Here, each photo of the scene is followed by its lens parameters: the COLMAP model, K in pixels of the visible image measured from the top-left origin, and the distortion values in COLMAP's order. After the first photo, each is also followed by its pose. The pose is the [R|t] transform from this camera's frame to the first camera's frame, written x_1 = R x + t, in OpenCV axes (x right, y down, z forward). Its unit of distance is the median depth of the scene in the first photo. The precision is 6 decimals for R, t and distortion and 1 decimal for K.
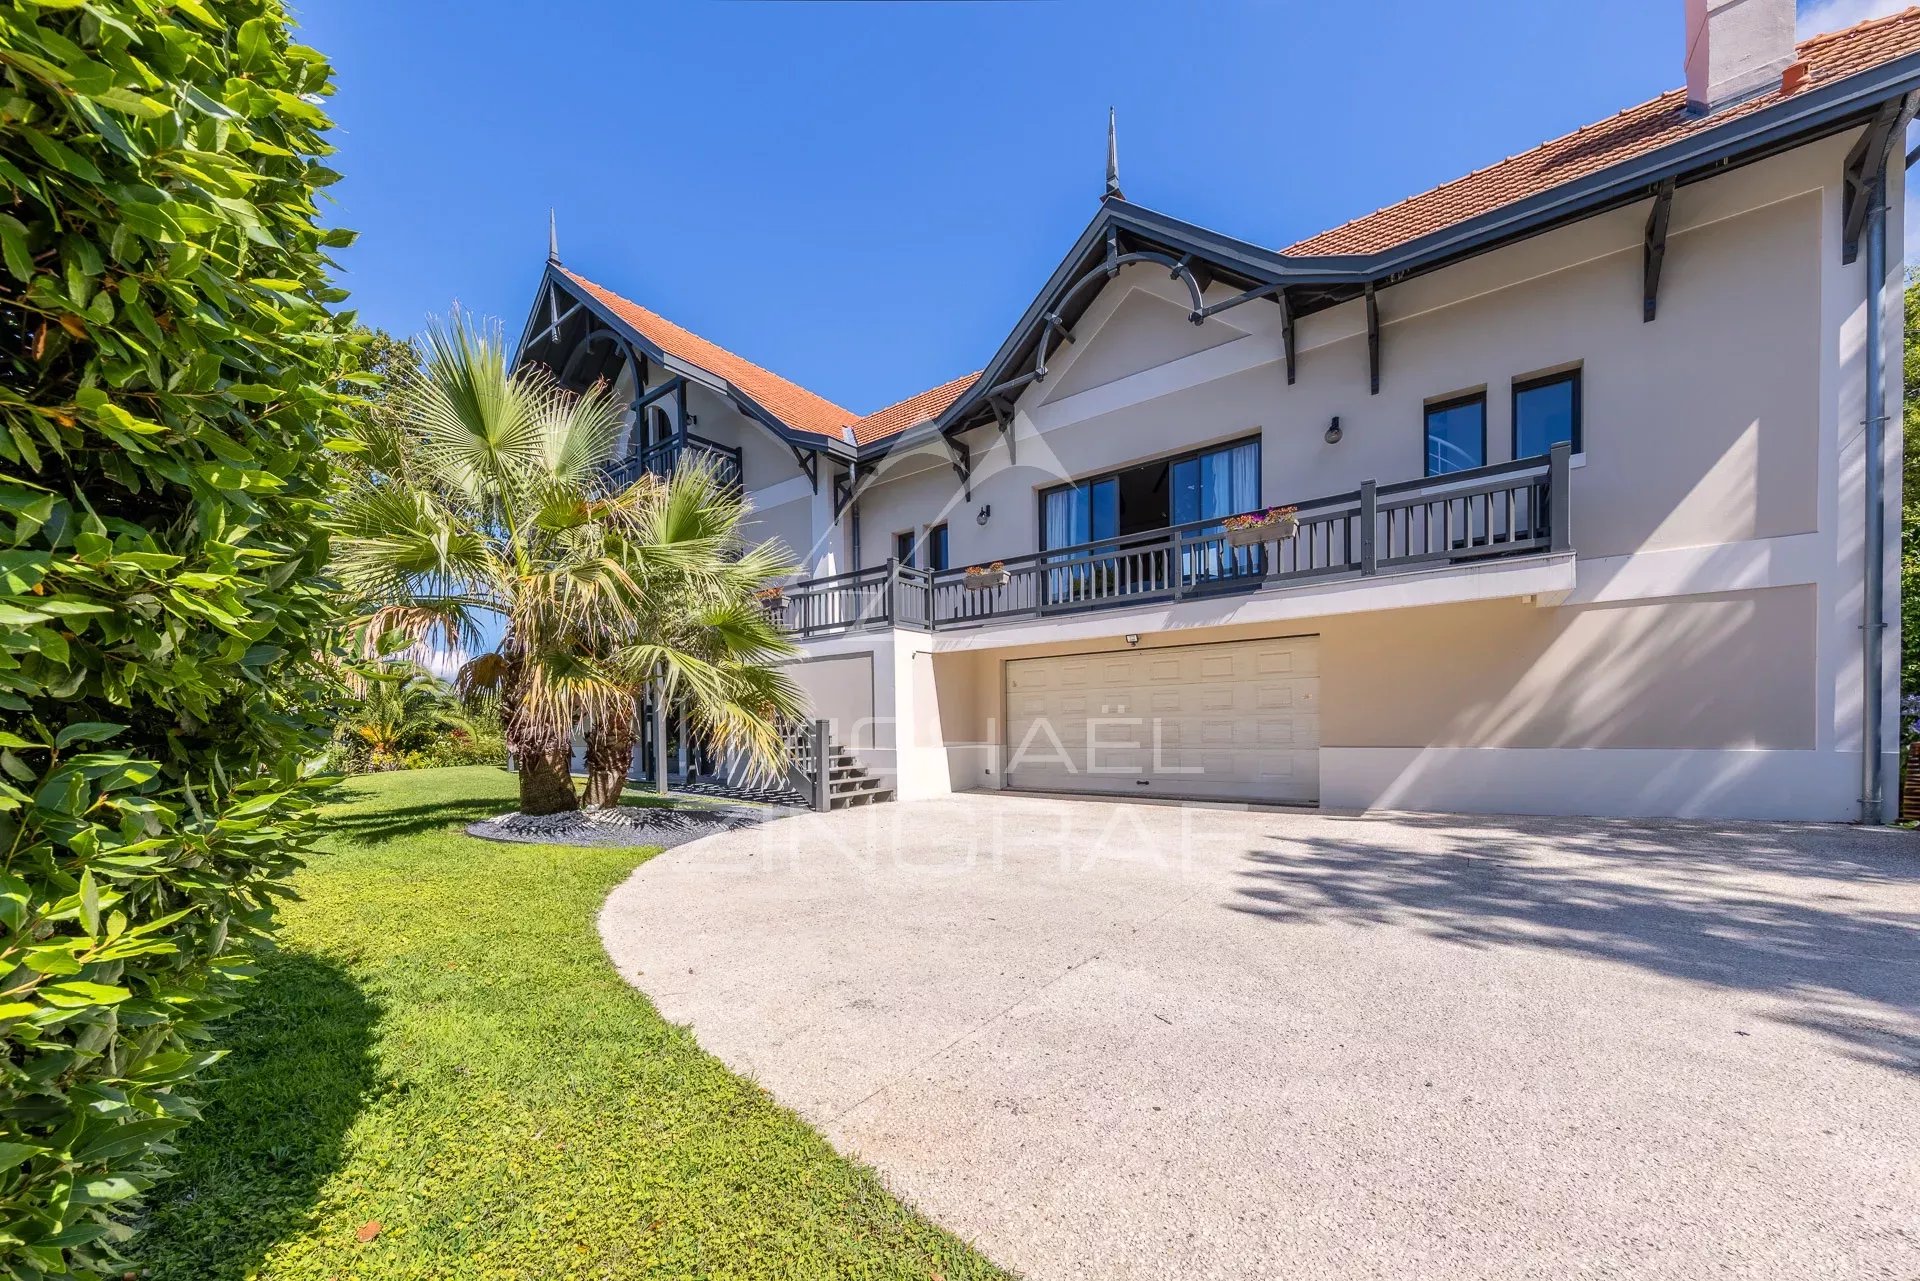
lens RADIAL K [[782.4, 0, 962.5], [0, 782.4, 729.8], [0, 0, 1]] dist [-0.000337, 0.000019]
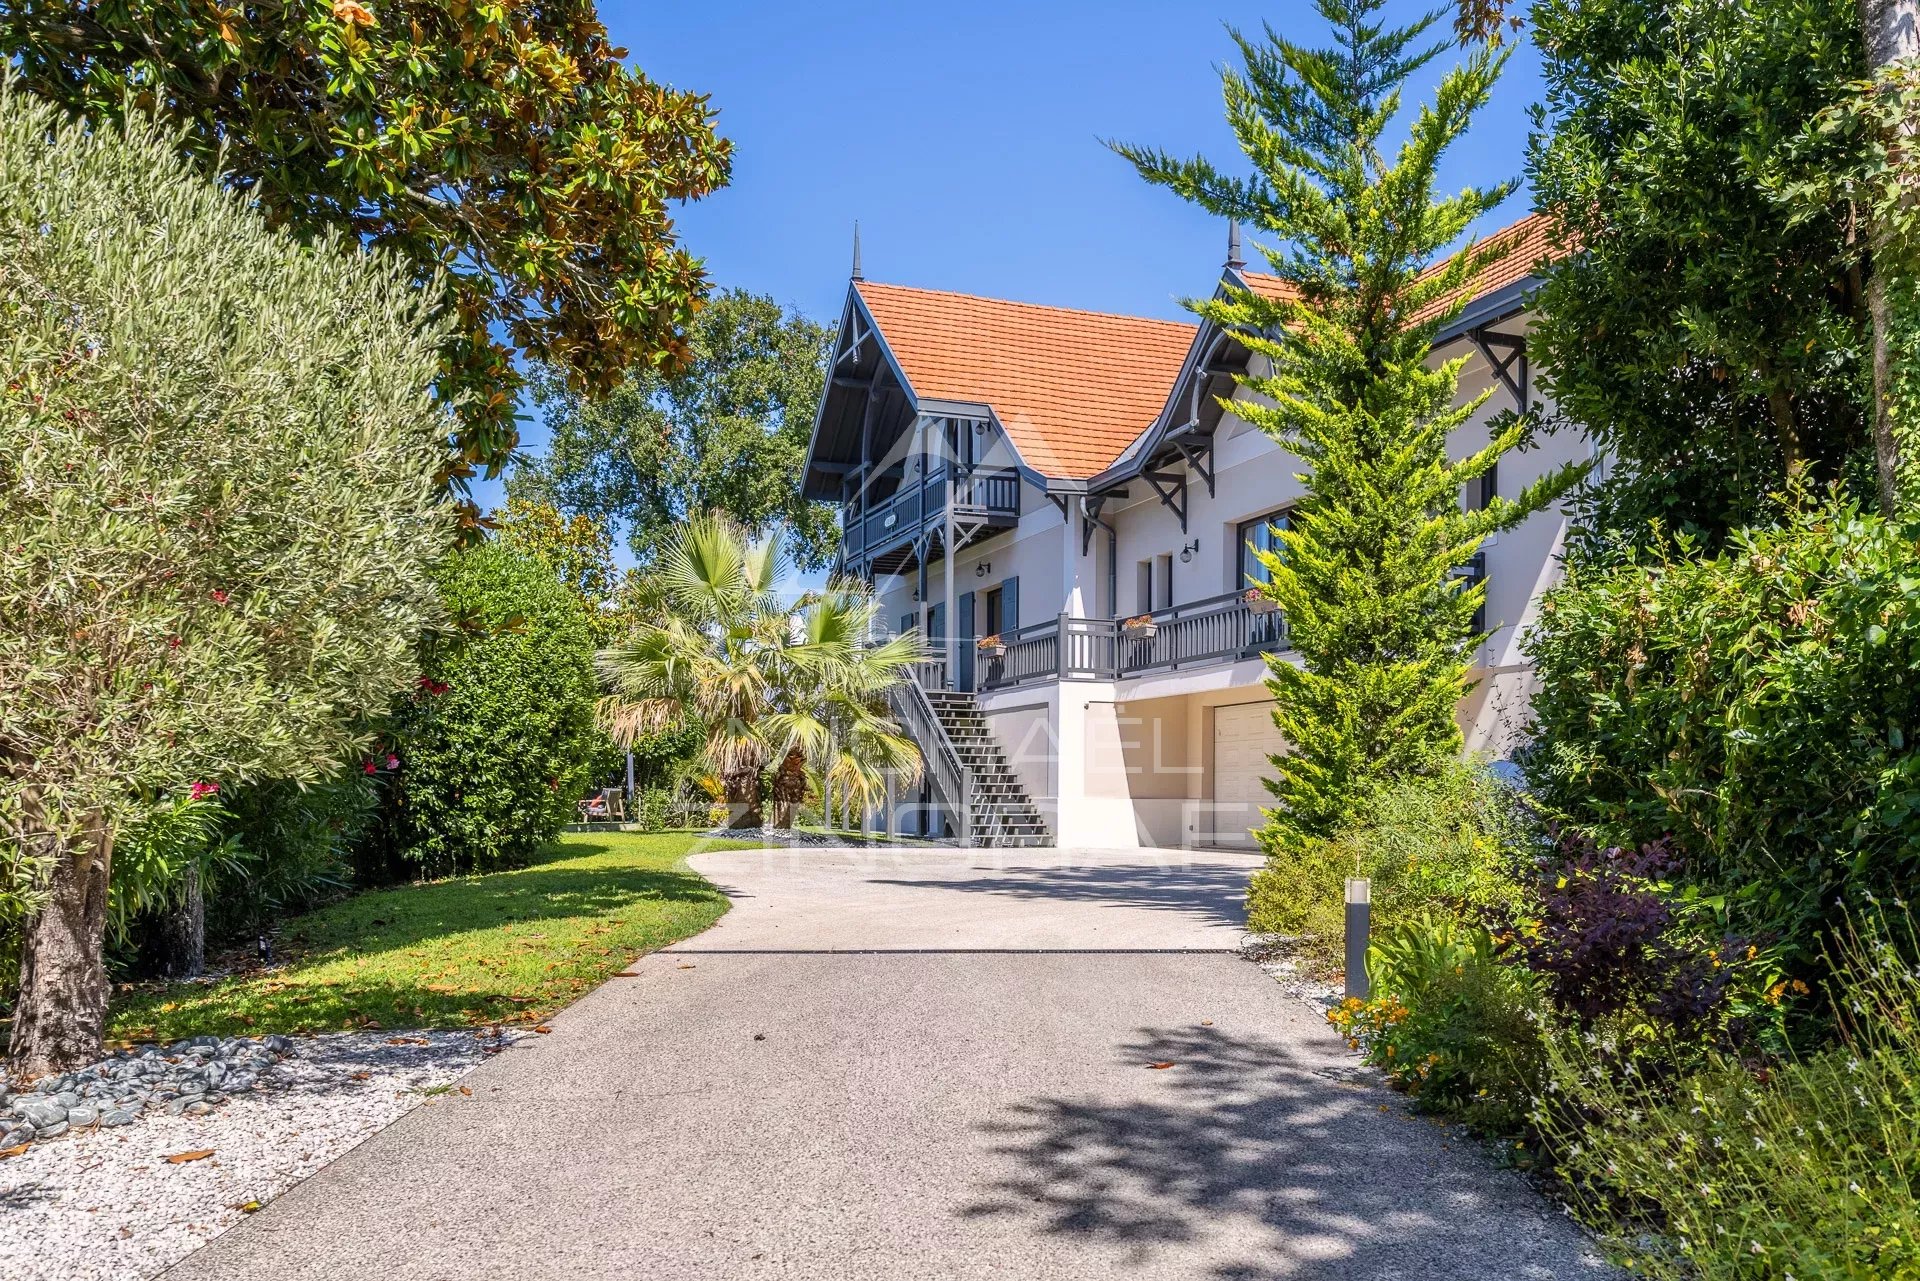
lens RADIAL K [[1915.9, 0, 960.0], [0, 1915.9, 640.5], [0, 0, 1]] dist [0.007315, 0.002126]
pose [[0.848755, -0.027825, -0.528054, 1.071526], [-0.021693, 0.995942, -0.087346, 0.039100], [0.528341, 0.085590, 0.844707, -1.143035]]
